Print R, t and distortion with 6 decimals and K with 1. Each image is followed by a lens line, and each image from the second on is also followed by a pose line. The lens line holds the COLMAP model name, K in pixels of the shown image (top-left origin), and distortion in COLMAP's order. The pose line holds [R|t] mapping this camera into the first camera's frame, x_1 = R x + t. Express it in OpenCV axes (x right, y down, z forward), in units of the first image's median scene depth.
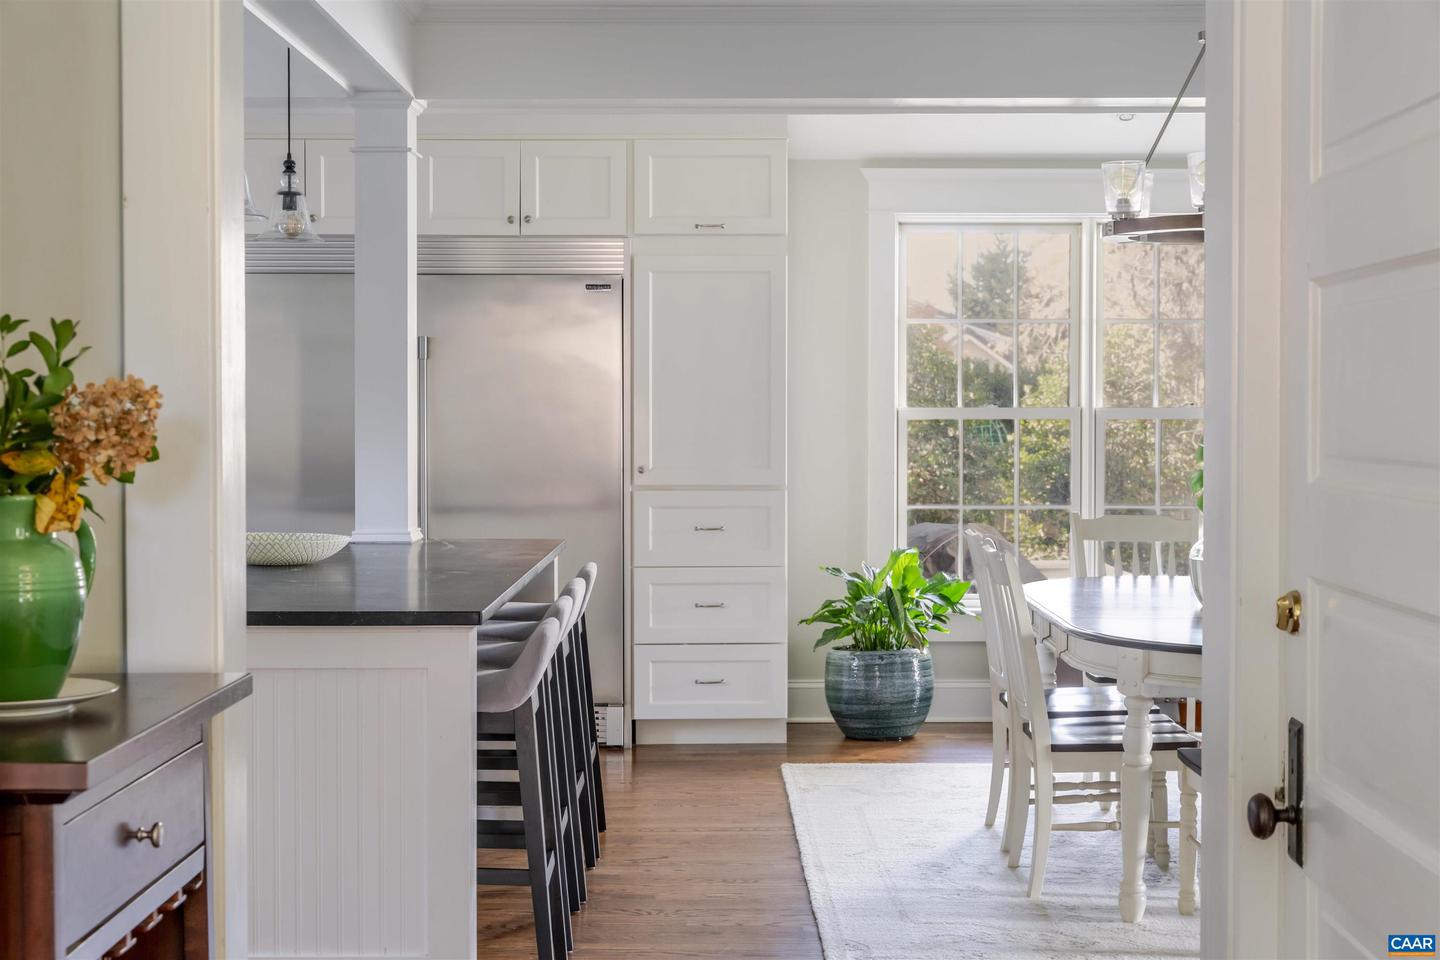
lens RADIAL K [[2115.6, 0, 720.0], [0, 2115.6, 480.0], [0, 0, 1]] dist [-0.007966, -0.003364]
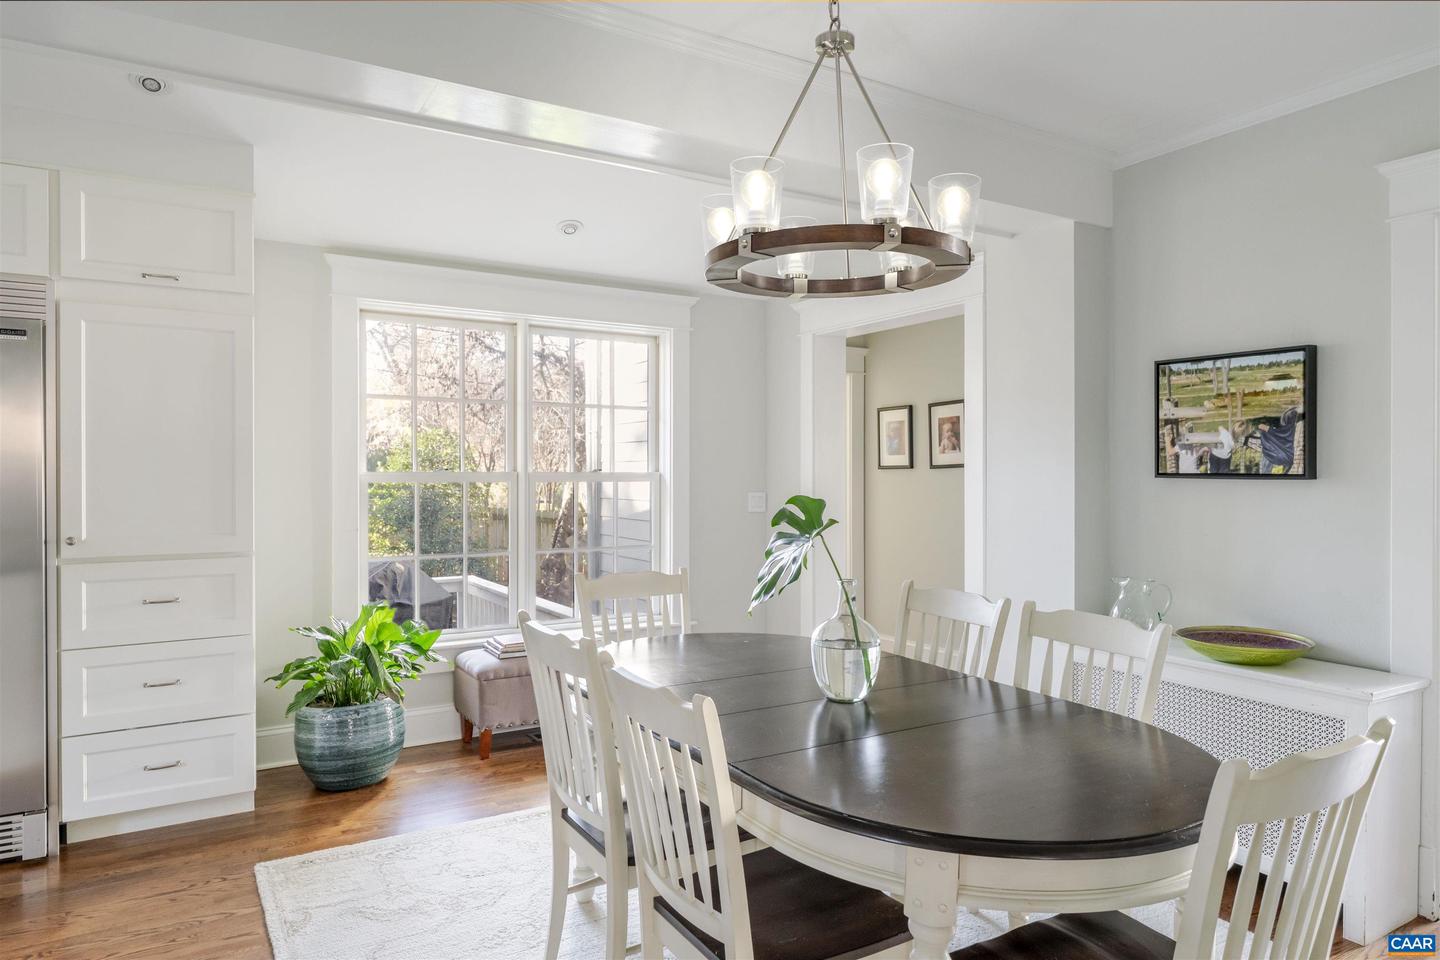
lens RADIAL K [[897.0, 0, 720.0], [0, 897.0, 480.0], [0, 0, 1]] dist [-0.001956, -0.000393]
pose [[0.856695, -0.003869, 0.515809, 0.002337], [0.018281, 0.999571, -0.022865, -0.016612], [-0.515500, 0.029018, 0.856398, 0.526730]]
